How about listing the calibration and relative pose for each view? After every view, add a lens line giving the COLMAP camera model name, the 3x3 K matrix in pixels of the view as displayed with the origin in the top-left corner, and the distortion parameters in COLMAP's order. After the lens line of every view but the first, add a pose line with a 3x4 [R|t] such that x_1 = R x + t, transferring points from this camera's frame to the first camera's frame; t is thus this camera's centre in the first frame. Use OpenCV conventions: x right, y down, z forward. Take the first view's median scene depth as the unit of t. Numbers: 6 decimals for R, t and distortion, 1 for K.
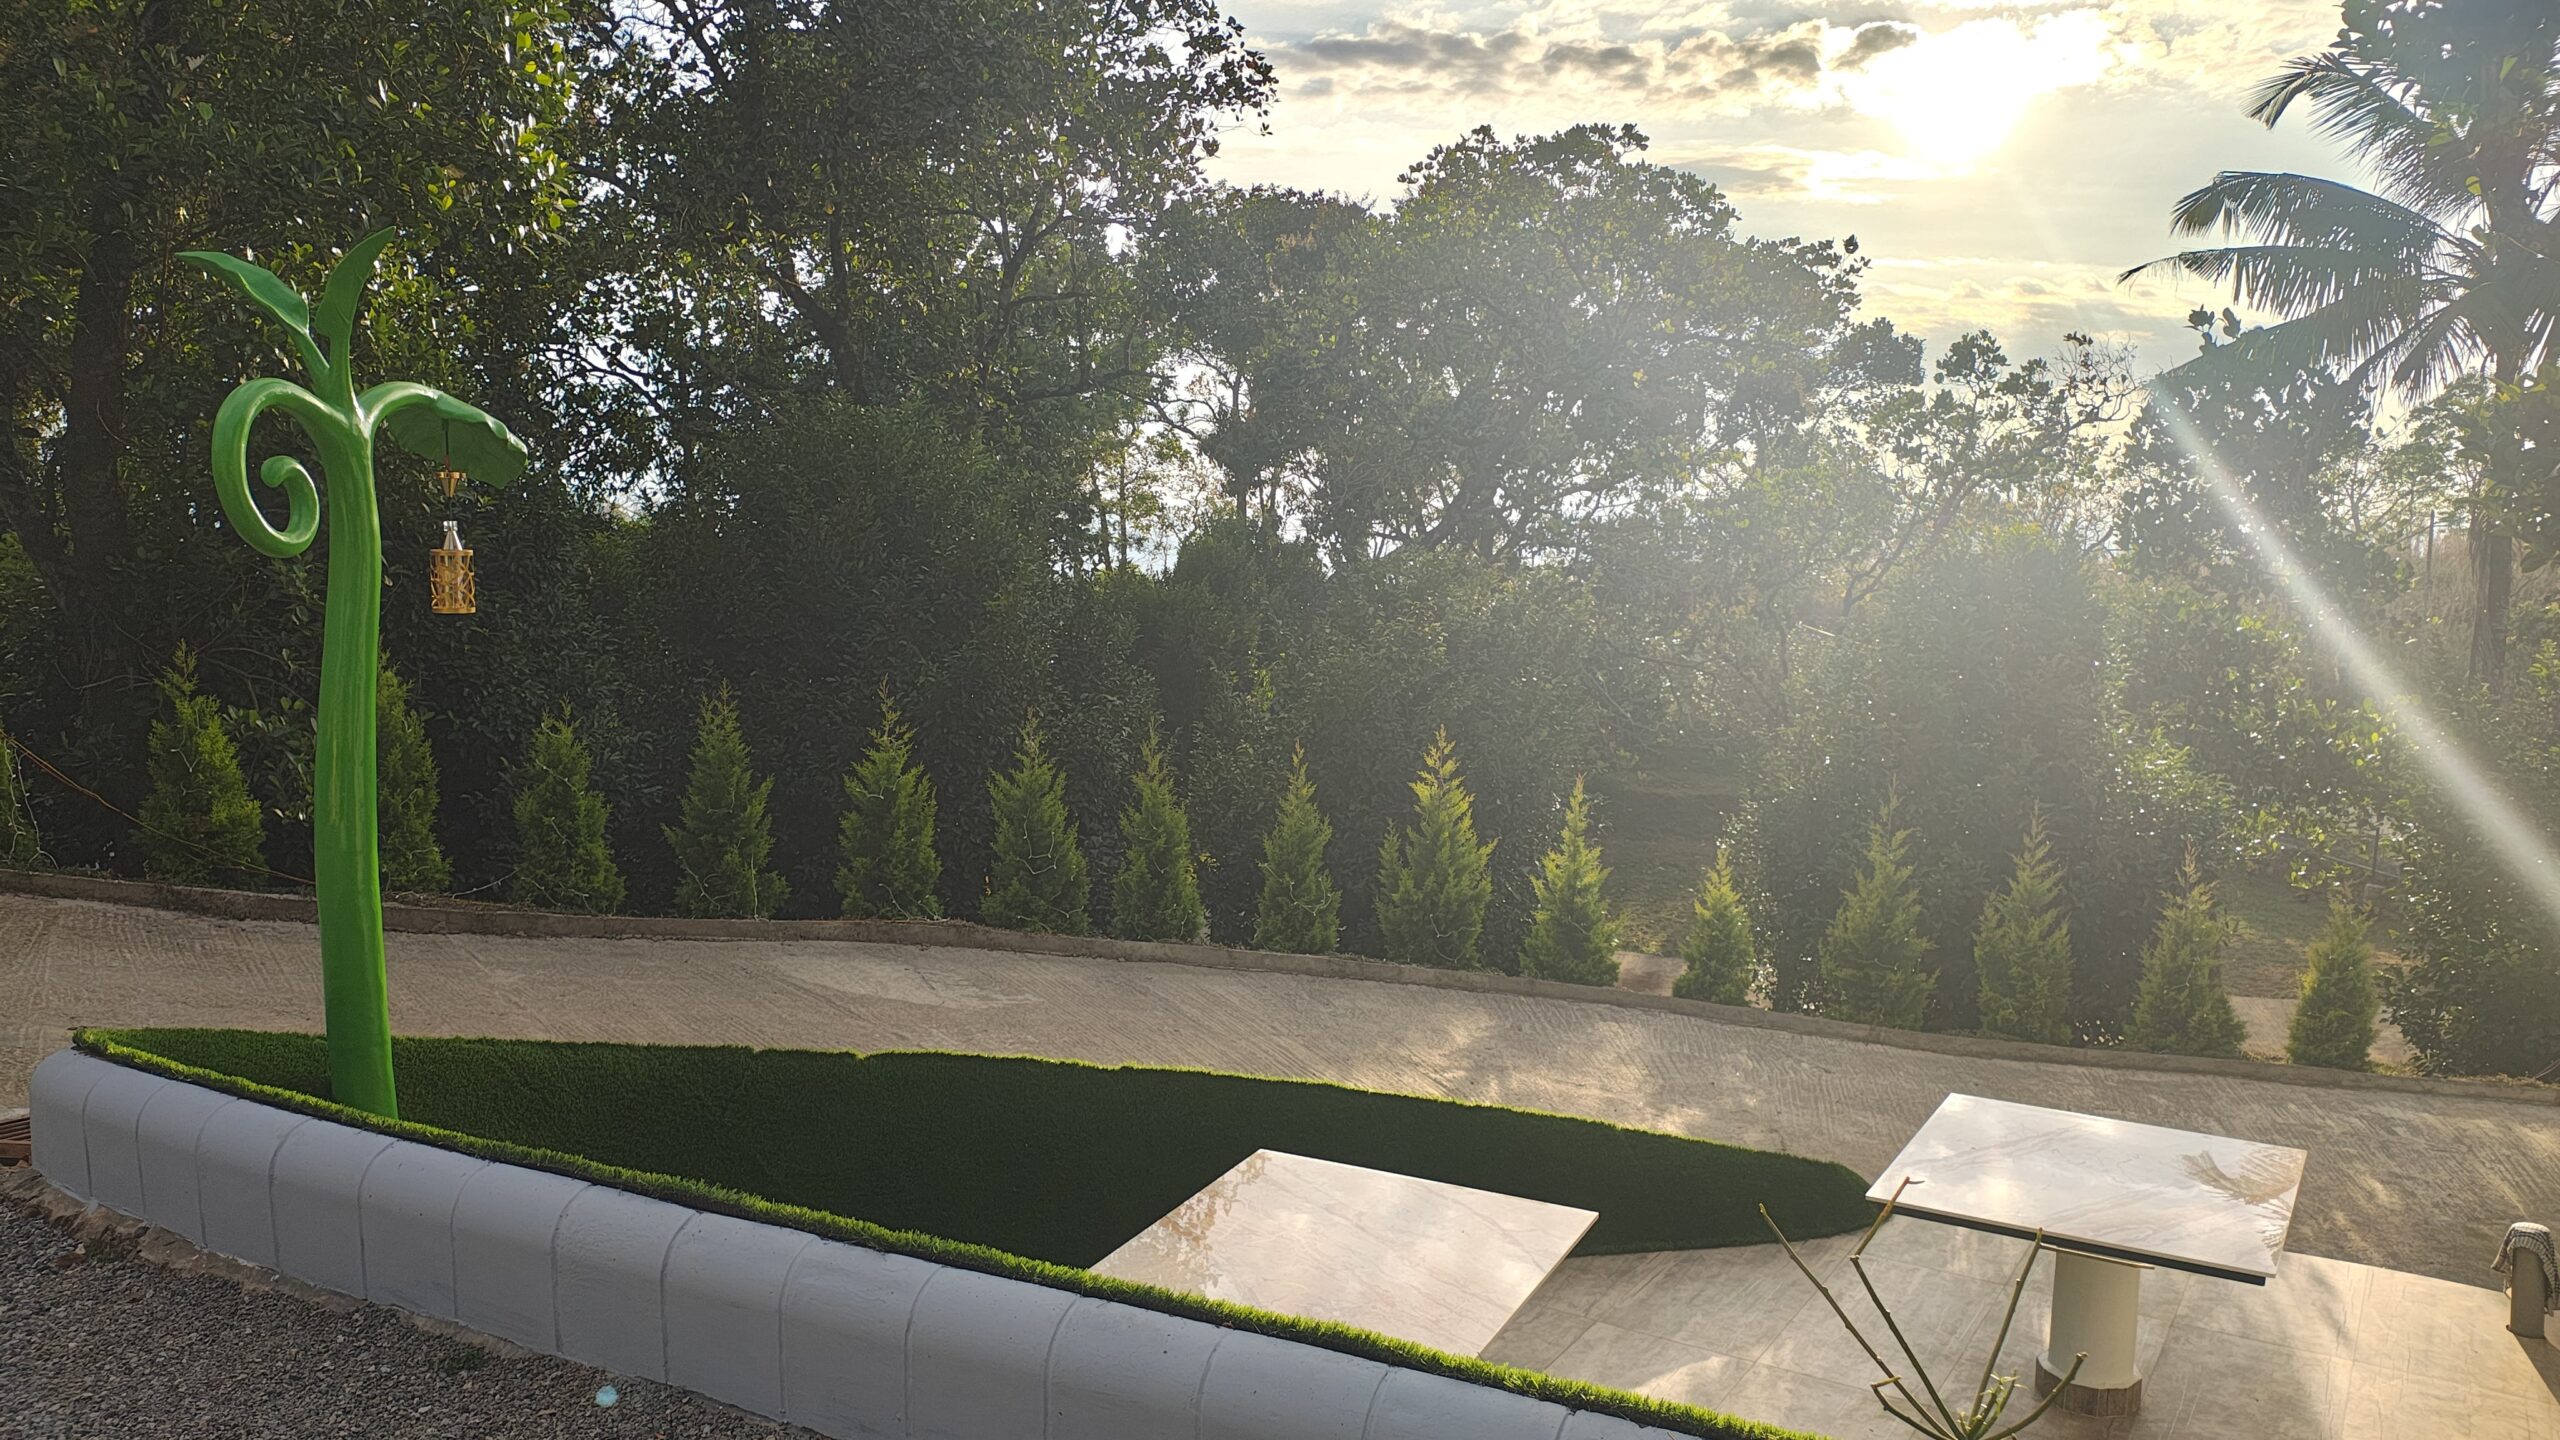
lens RADIAL K [[1809.7, 0, 1290.5], [0, 1809.7, 733.5], [0, 0, 1]] dist [-0.001795, -0.005807]
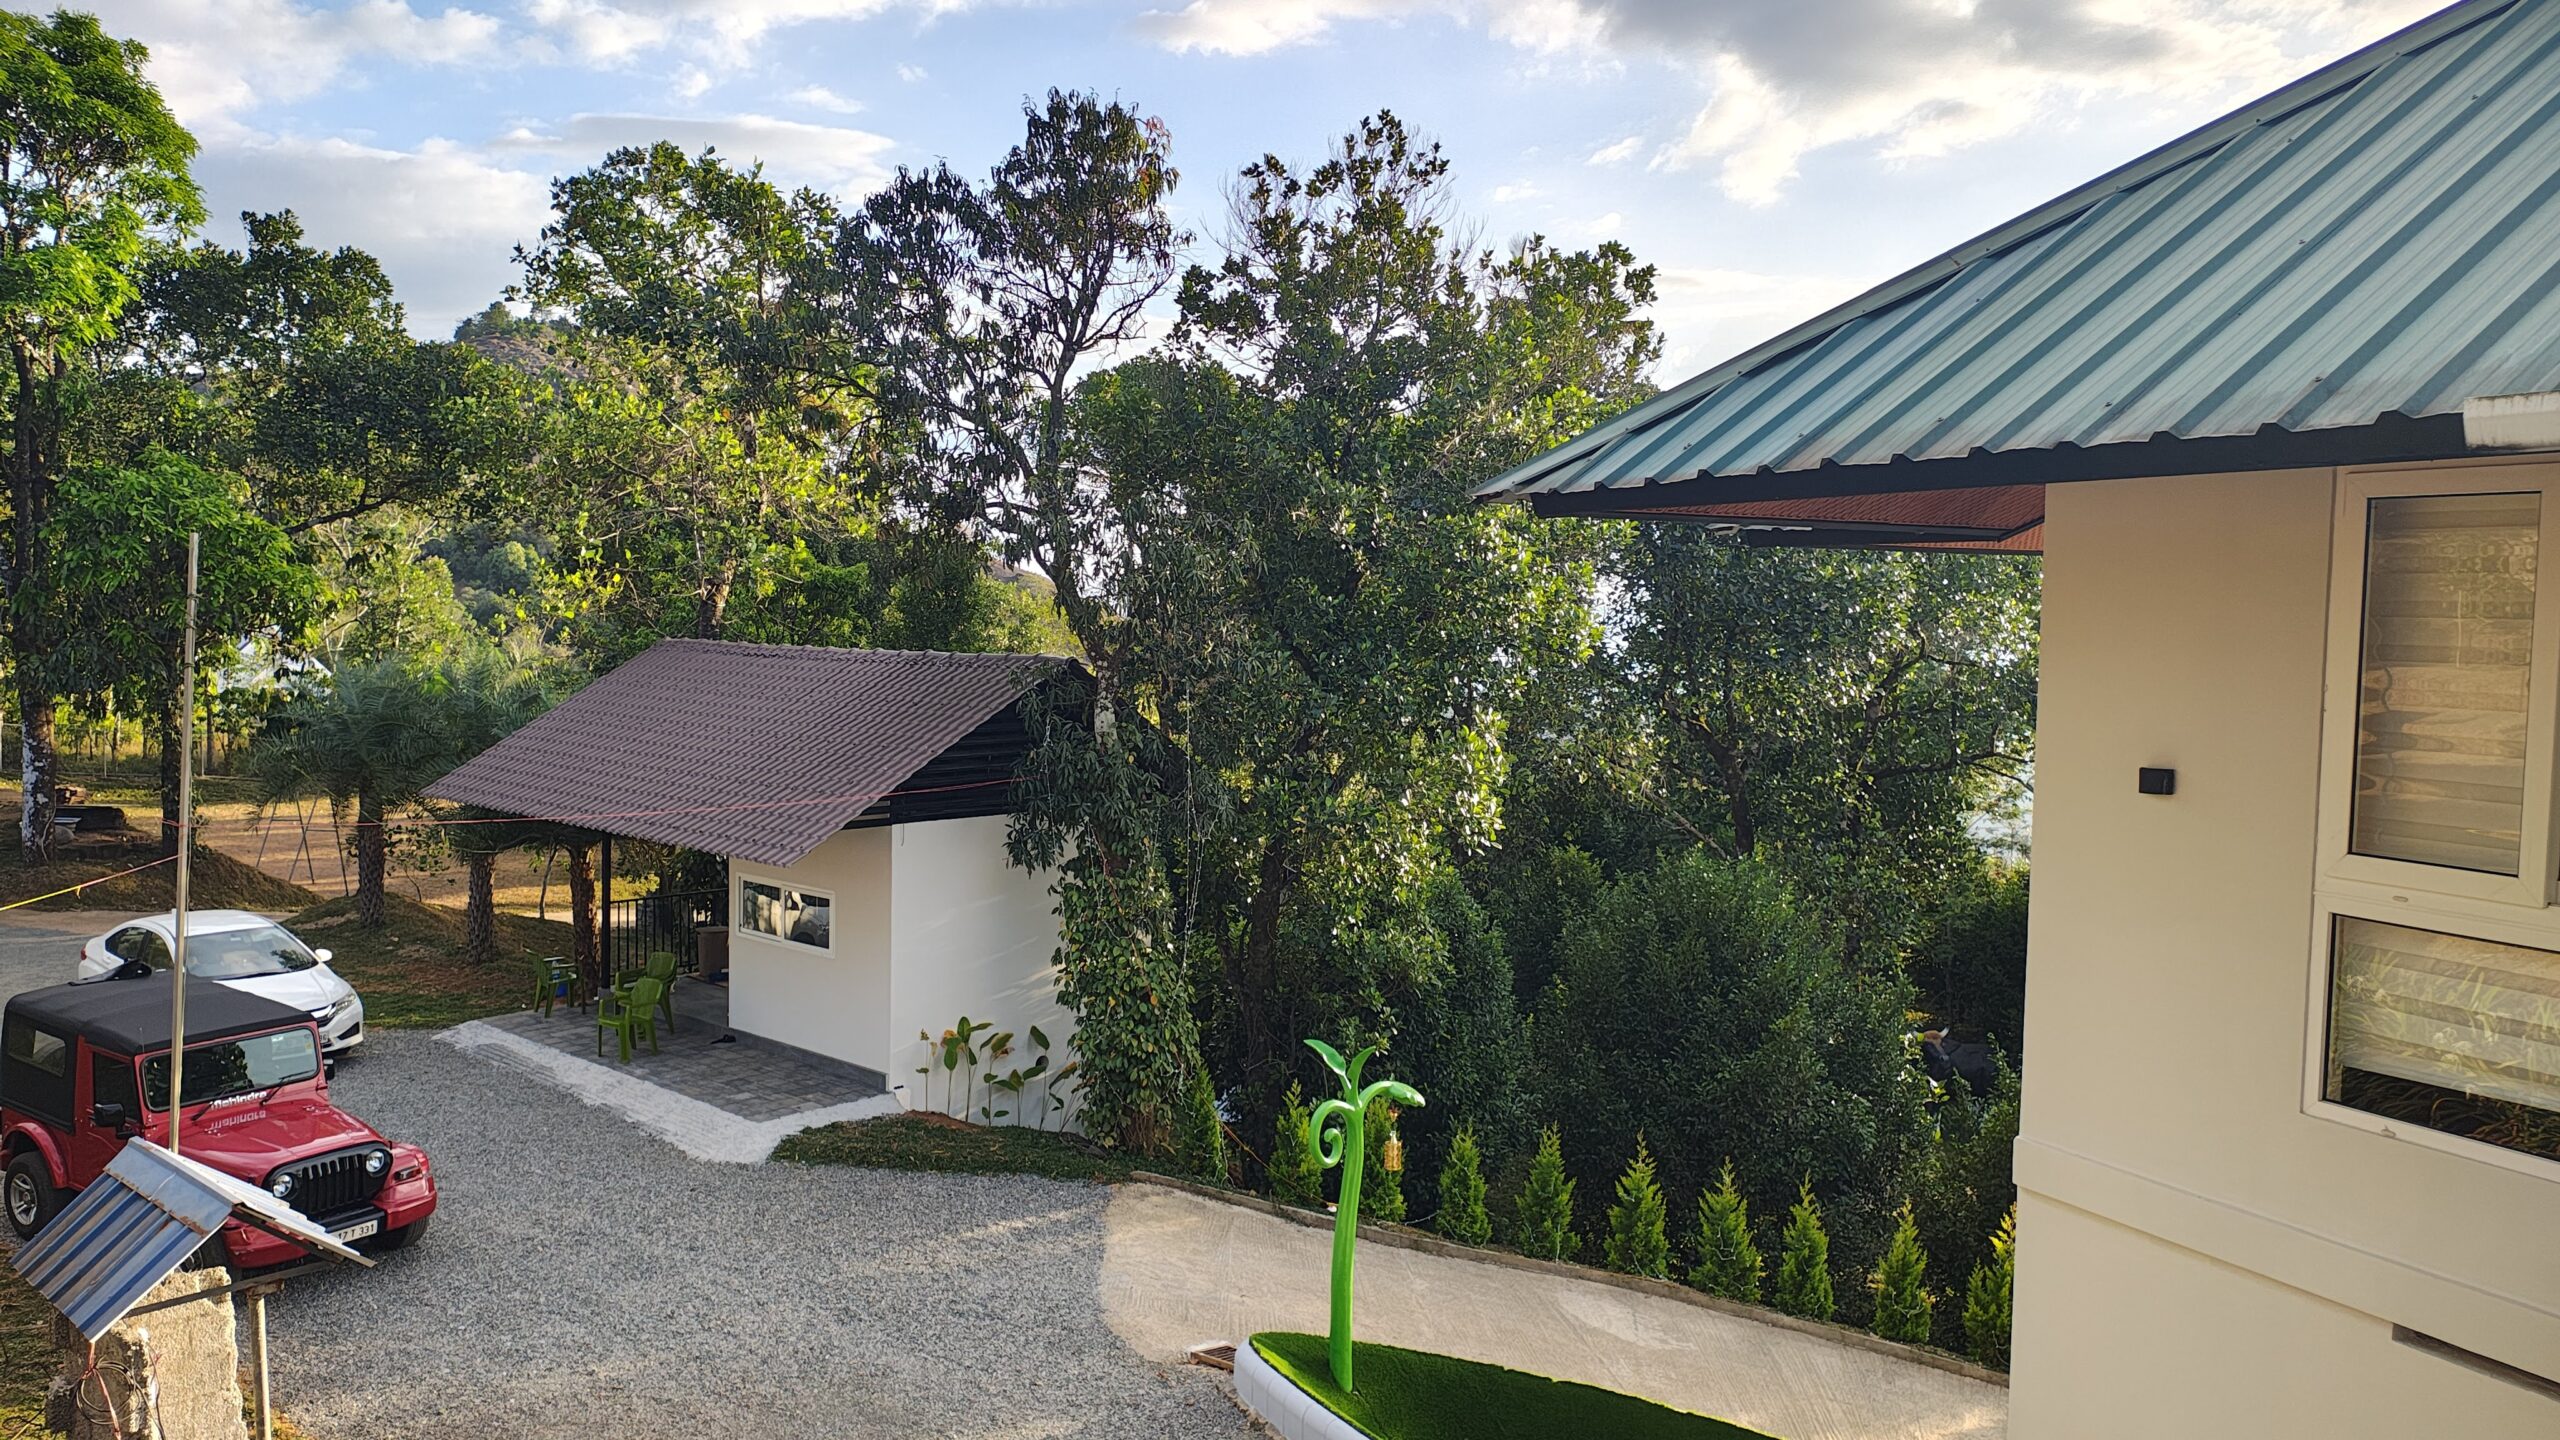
lens RADIAL K [[1809.7, 0, 1287.8], [0, 1809.7, 714.0], [0, 0, 1]] dist [-0.001795, -0.005807]
pose [[0.847393, 0.033869, -0.529884, 0.404794], [-0.081178, 0.994495, -0.066255, -0.294362], [0.524723, 0.099159, 0.845478, -0.697581]]
